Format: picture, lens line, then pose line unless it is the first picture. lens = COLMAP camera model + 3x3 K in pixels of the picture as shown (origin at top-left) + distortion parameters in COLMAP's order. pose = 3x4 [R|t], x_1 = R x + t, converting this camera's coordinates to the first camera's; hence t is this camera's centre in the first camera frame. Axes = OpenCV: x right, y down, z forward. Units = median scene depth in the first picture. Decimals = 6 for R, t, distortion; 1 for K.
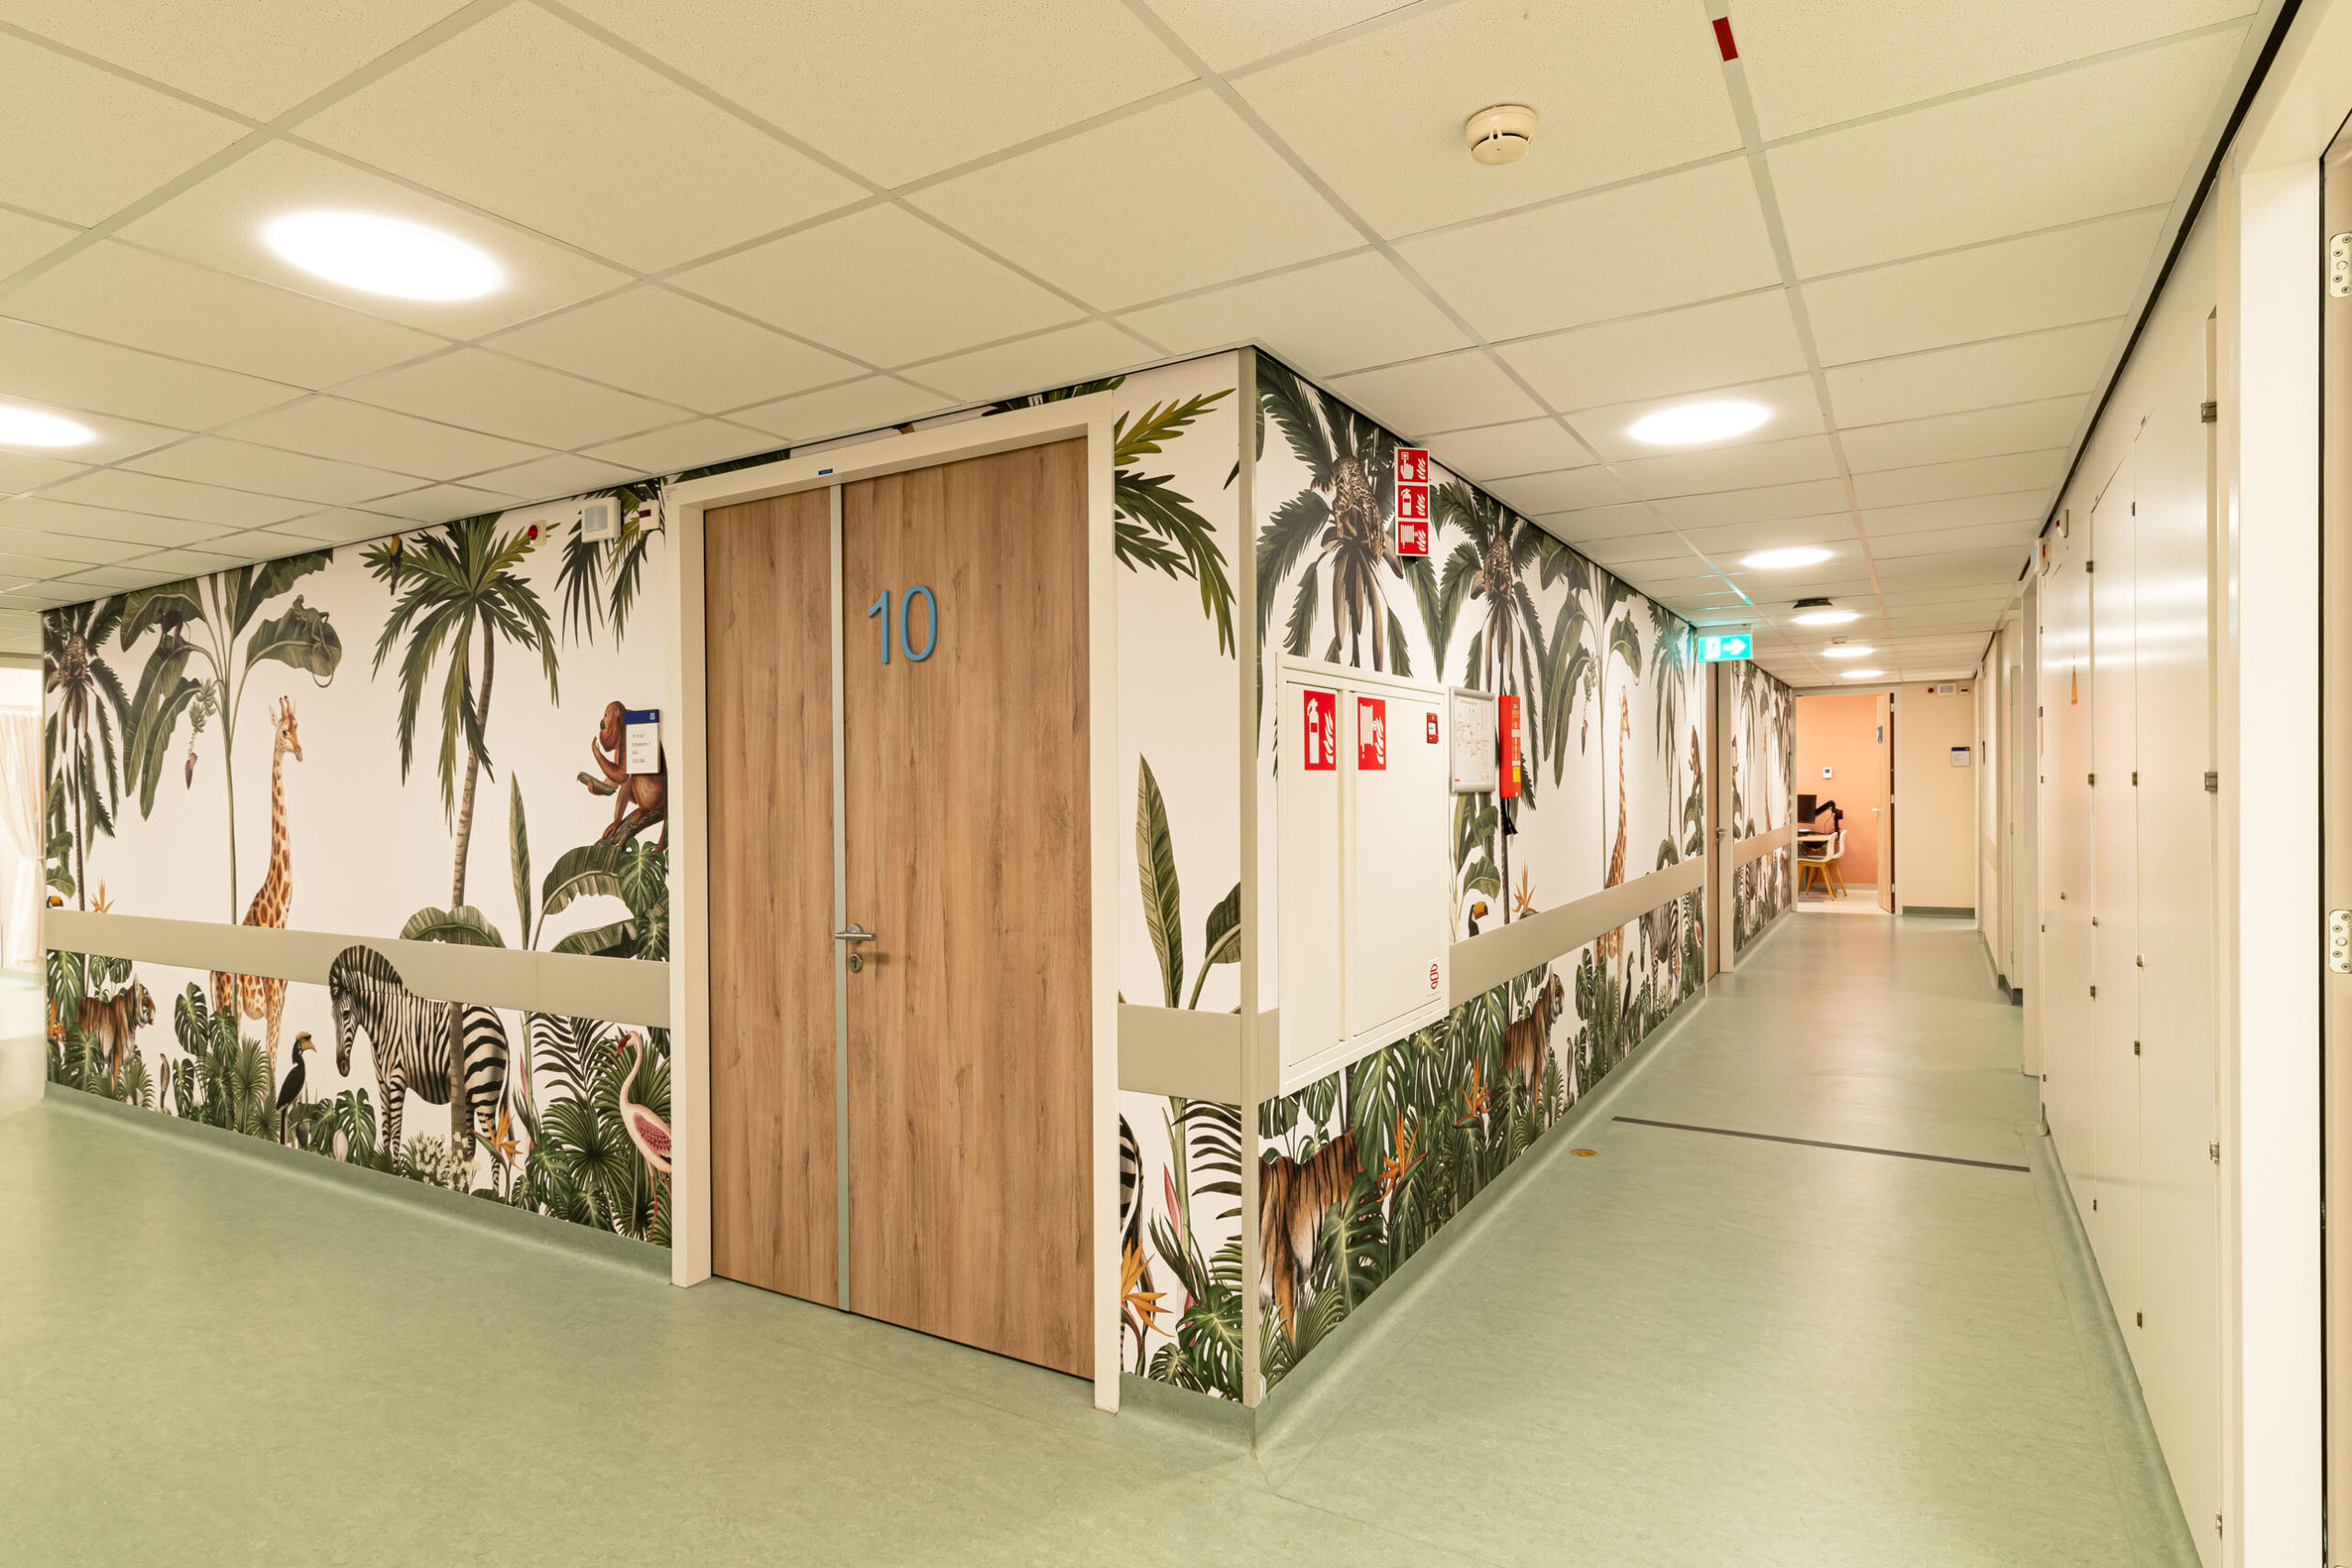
lens RADIAL K [[1248.0, 0, 1179.8], [0, 1248.0, 791.5], [0, 0, 1]] dist [0.002649, 0.001683]
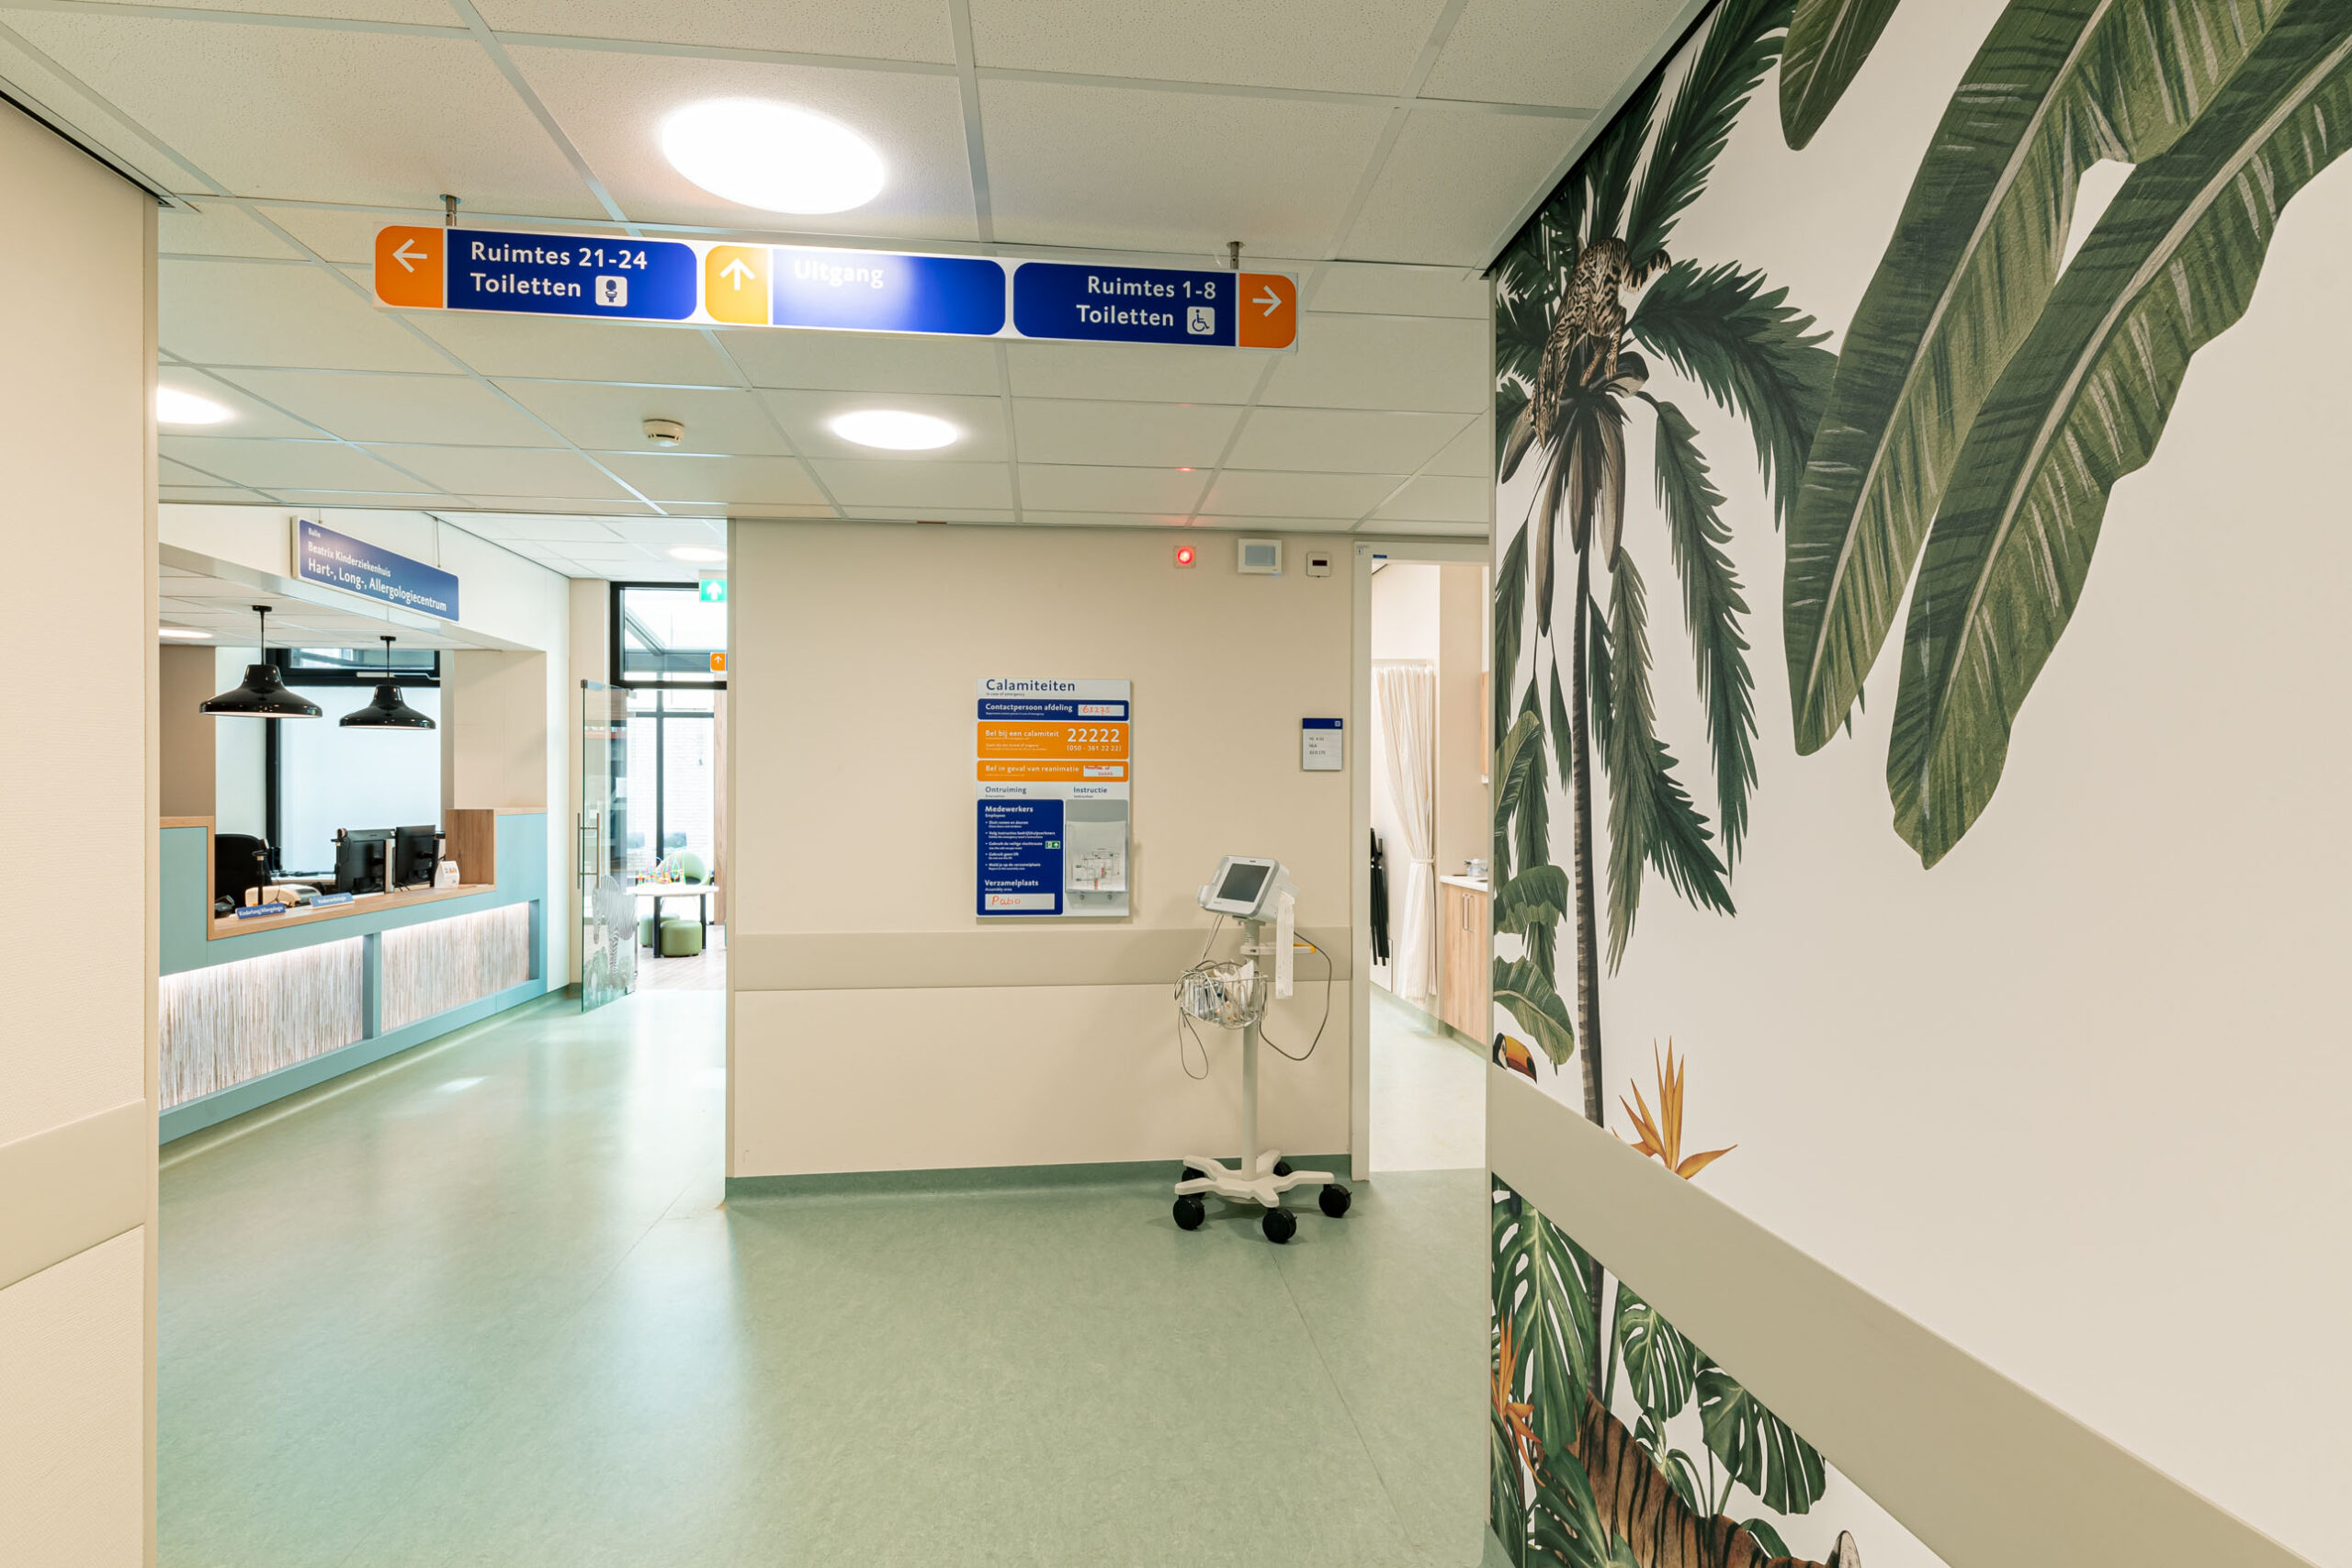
lens RADIAL K [[1248.0, 0, 1181.0], [0, 1248.0, 783.6], [0, 0, 1]] dist [0.002649, 0.001683]
pose [[0.603107, 0.010894, -0.797586, -0.711582], [-0.009490, 0.999934, 0.006482, 0.009149], [0.797604, 0.003659, 0.603170, 0.749971]]
